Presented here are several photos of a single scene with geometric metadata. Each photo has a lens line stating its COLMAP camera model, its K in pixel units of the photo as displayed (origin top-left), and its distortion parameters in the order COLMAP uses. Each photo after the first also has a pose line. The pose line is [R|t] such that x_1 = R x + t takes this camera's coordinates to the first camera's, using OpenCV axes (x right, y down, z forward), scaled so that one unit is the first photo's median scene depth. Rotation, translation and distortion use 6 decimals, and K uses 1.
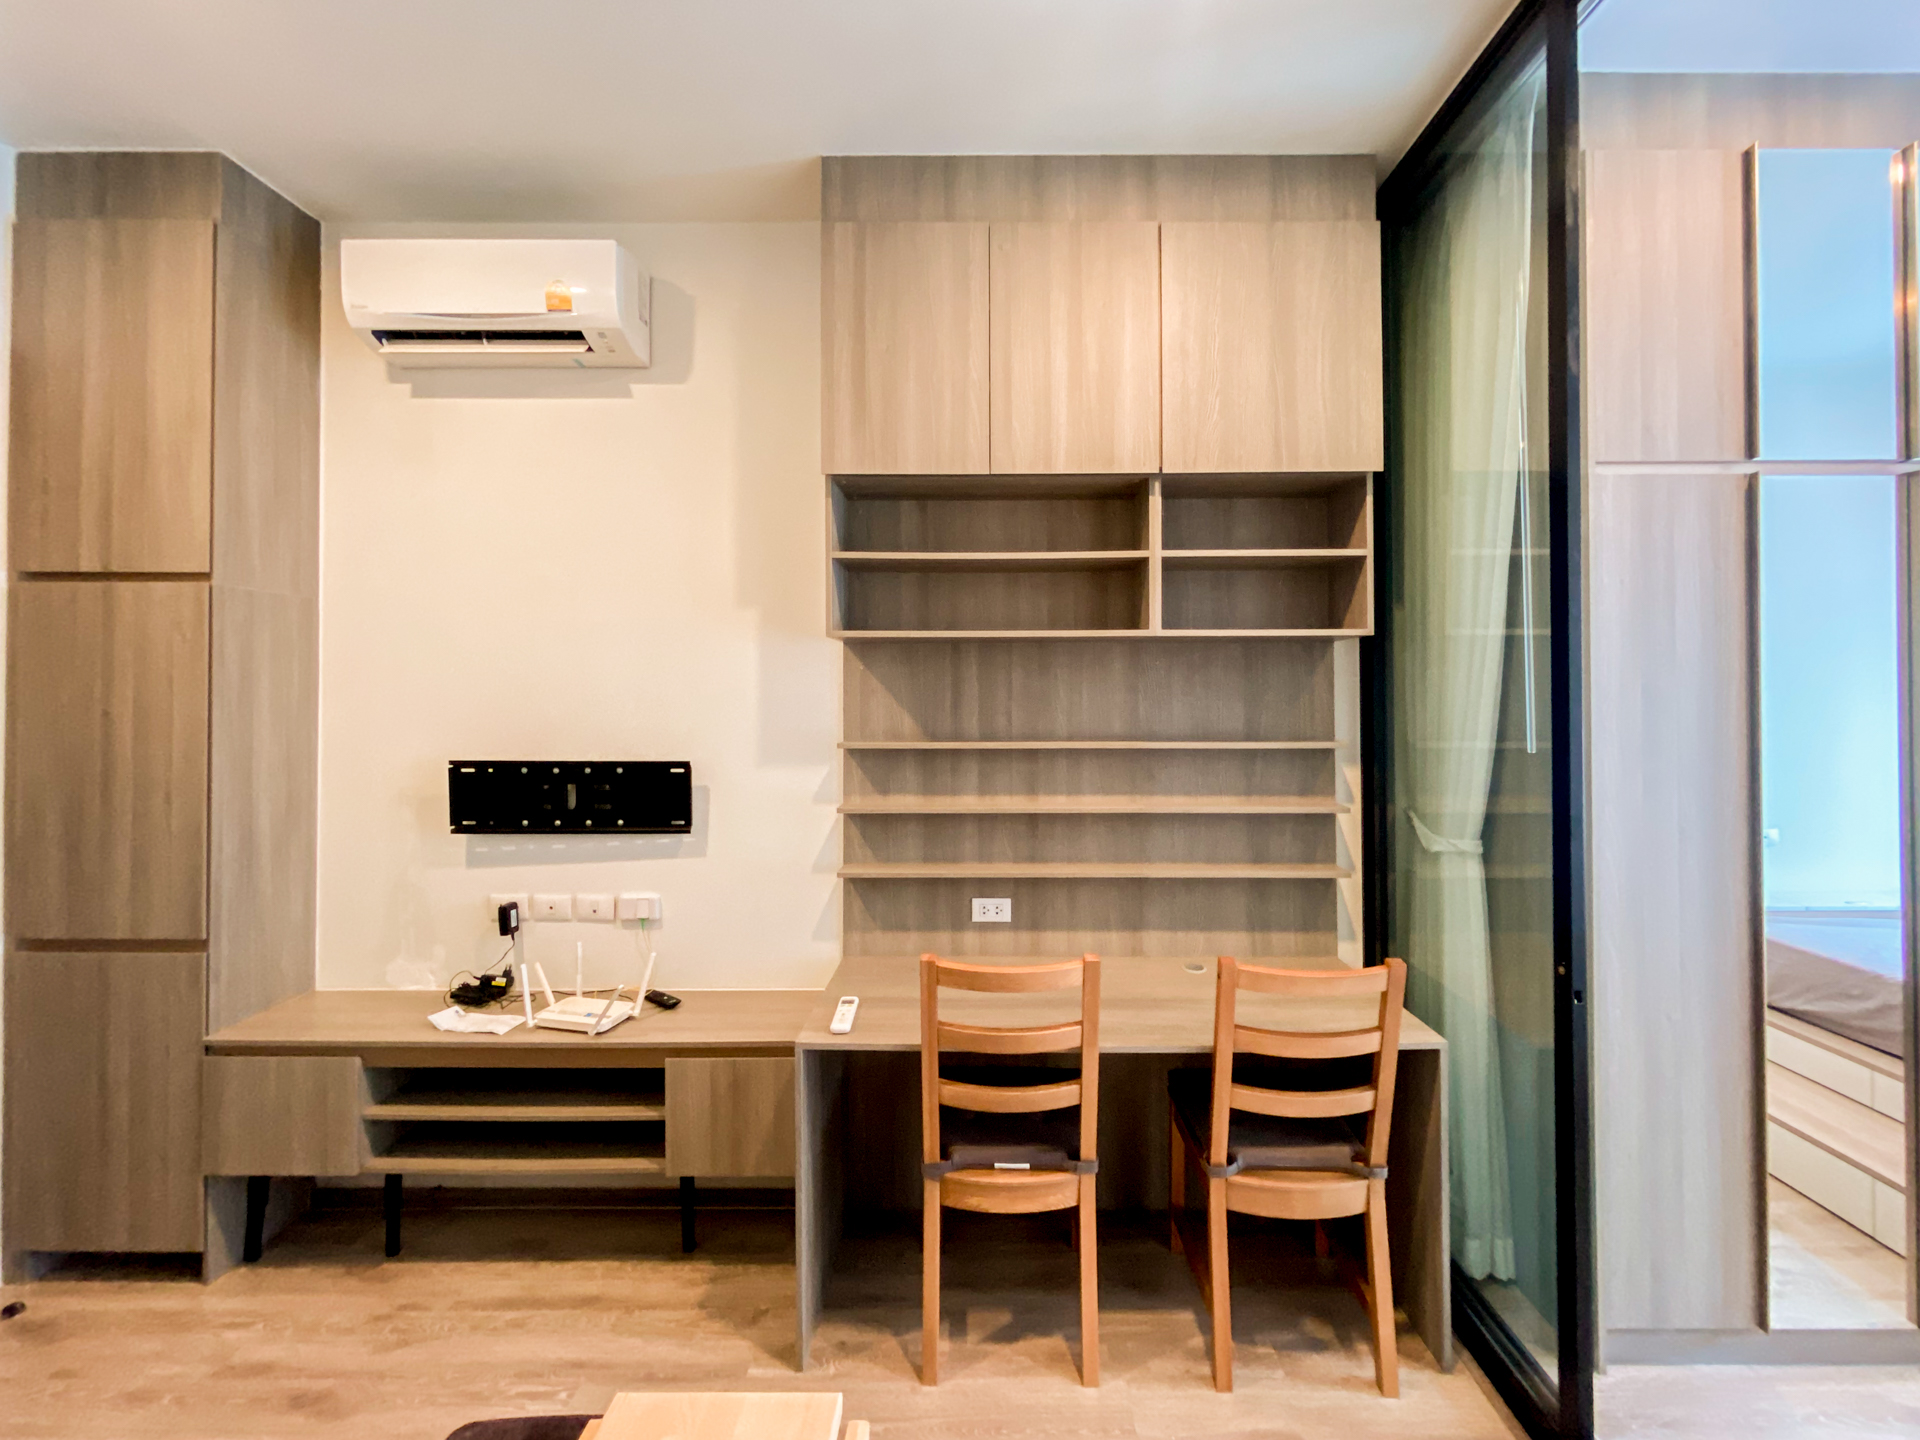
lens RADIAL K [[815.2, 0, 969.6], [0, 815.2, 677.8], [0, 0, 1]] dist [0.005202, -0.002513]
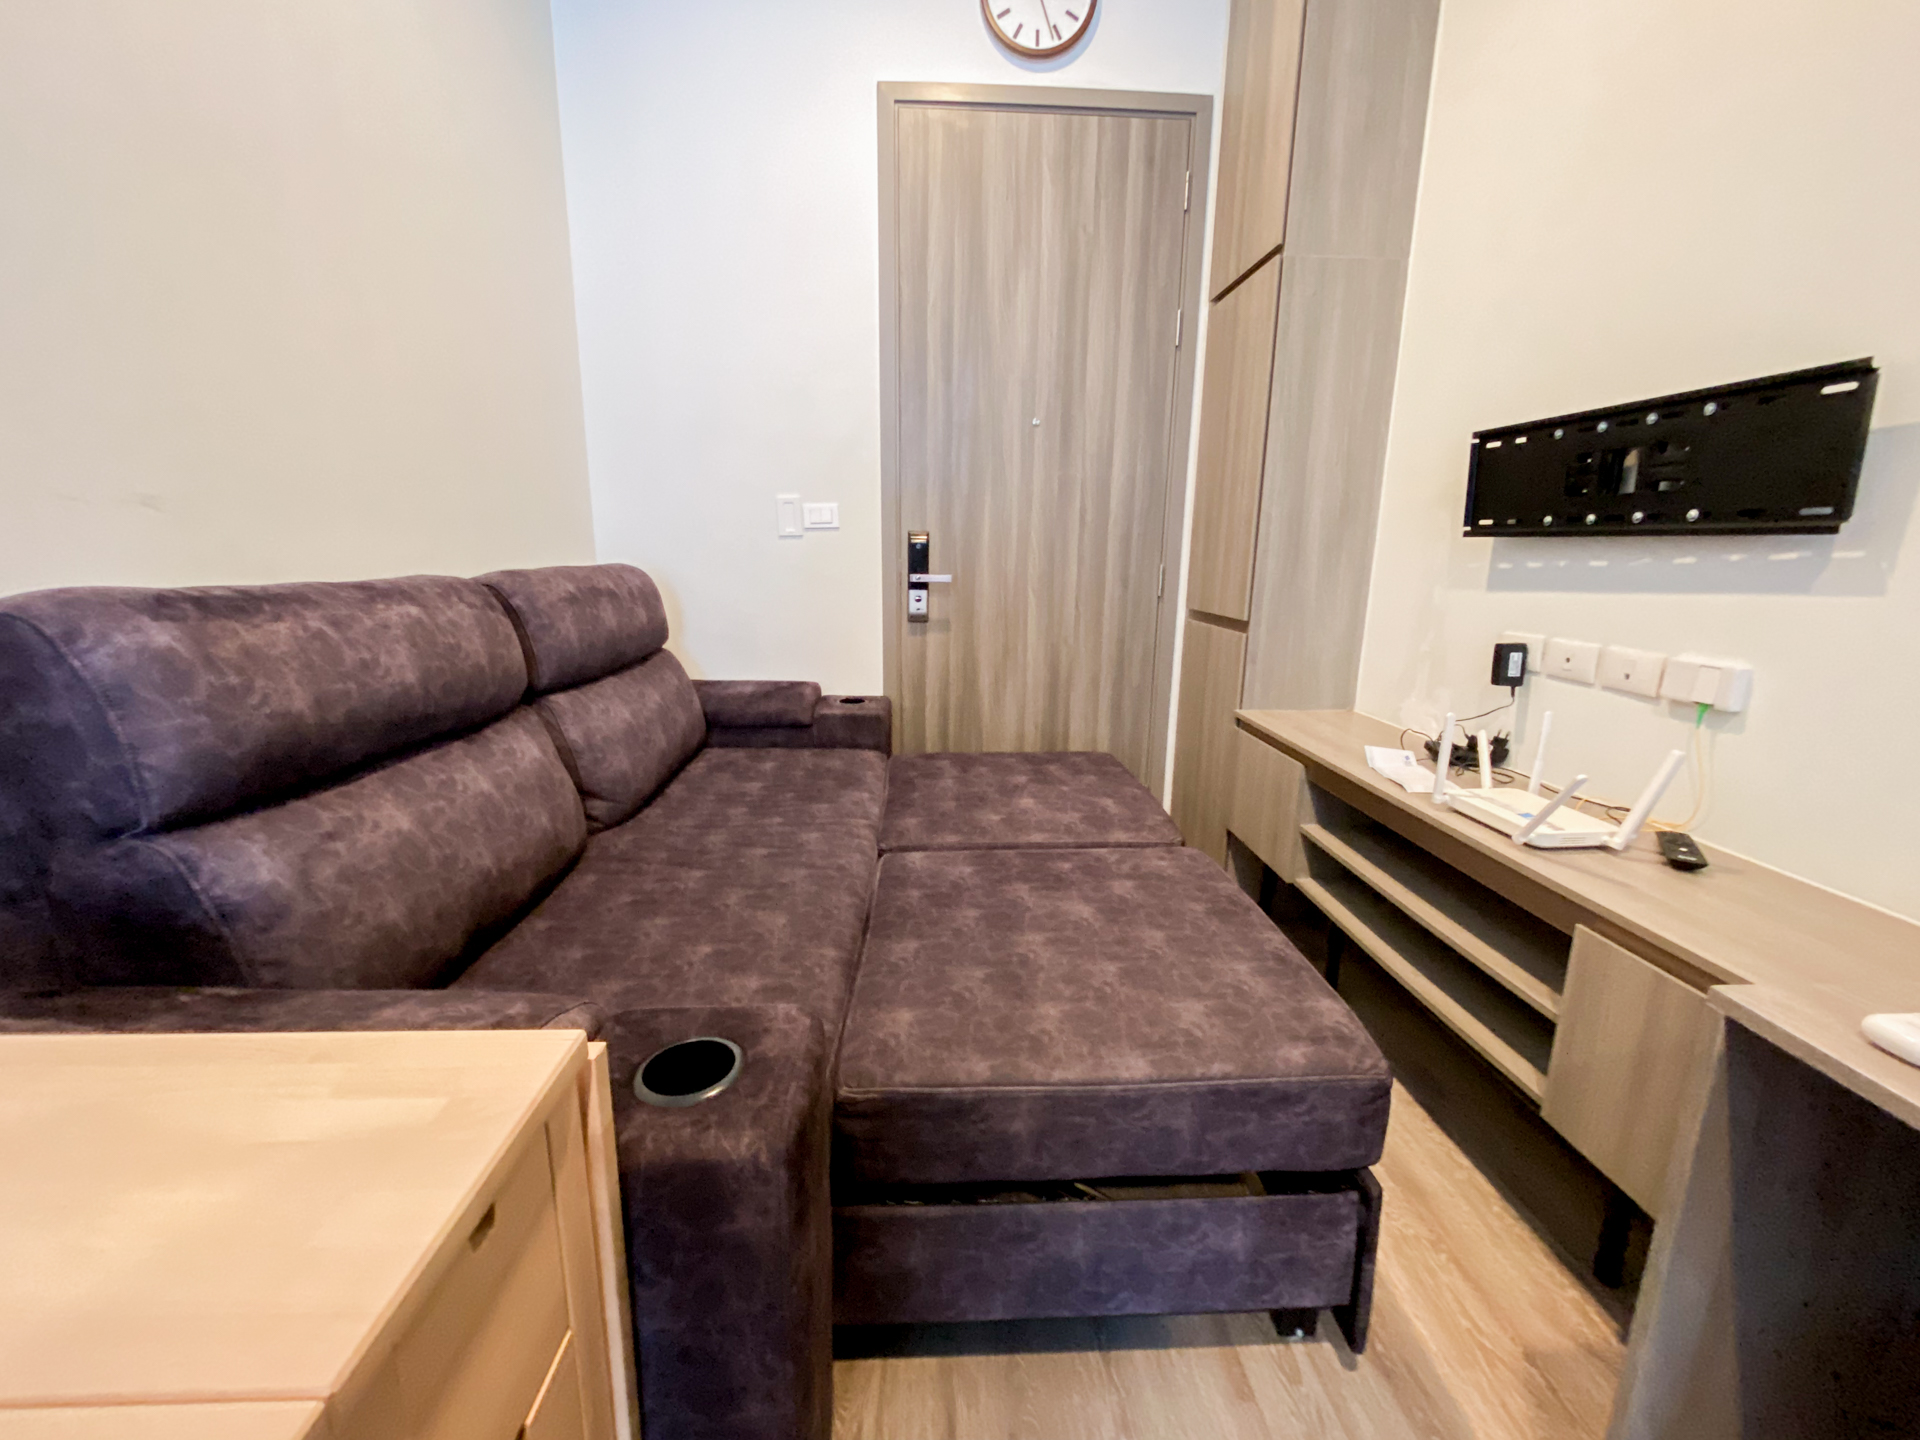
lens RADIAL K [[815.2, 0, 937.2], [0, 815.2, 719.4], [0, 0, 1]] dist [0.005202, -0.002513]
pose [[0.041746, 0.206758, -0.977501, 0.095163], [0.001599, 0.978339, 0.207003, 0.197251], [0.999127, -0.010205, 0.040512, 0.492875]]
